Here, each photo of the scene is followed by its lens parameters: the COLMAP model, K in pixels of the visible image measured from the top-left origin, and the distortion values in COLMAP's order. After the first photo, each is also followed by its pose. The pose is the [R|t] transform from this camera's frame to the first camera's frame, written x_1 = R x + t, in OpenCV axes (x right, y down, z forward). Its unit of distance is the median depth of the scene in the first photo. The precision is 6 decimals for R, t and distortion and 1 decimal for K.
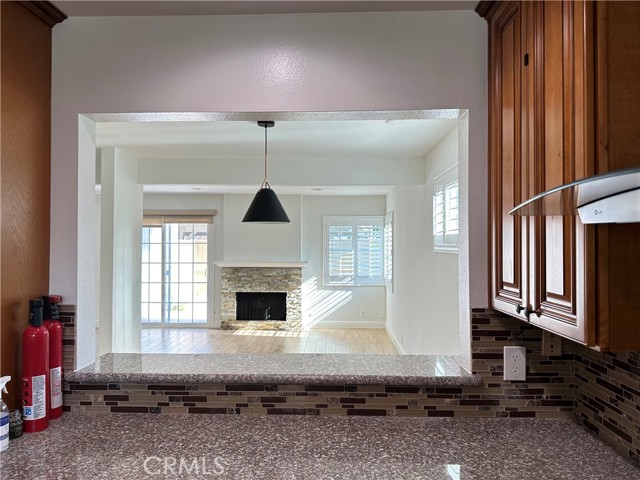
lens RADIAL K [[442.8, 0, 340.7], [0, 442.8, 232.7], [0, 0, 1]] dist [0.035288, -0.008133]
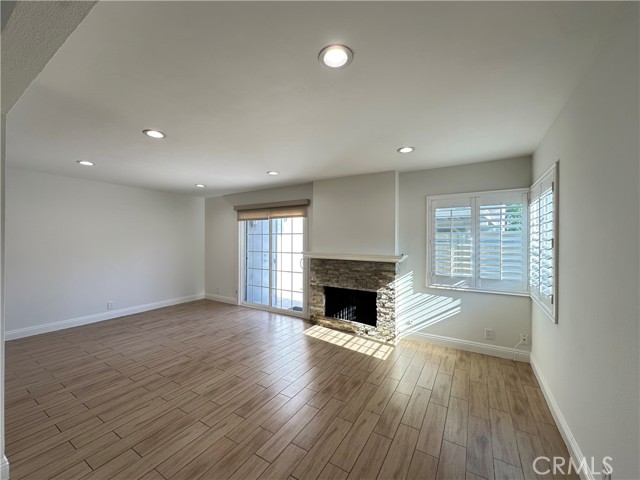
lens RADIAL K [[255.5, 0, 321.5], [0, 255.5, 239.3], [0, 0, 1]] dist [-0.007100, 0.001270]
pose [[0.853521, 0.000439, -0.521059, 0.035468], [0.007418, 0.999888, 0.012994, 0.030562], [0.521006, -0.014956, 0.853422, 0.547087]]
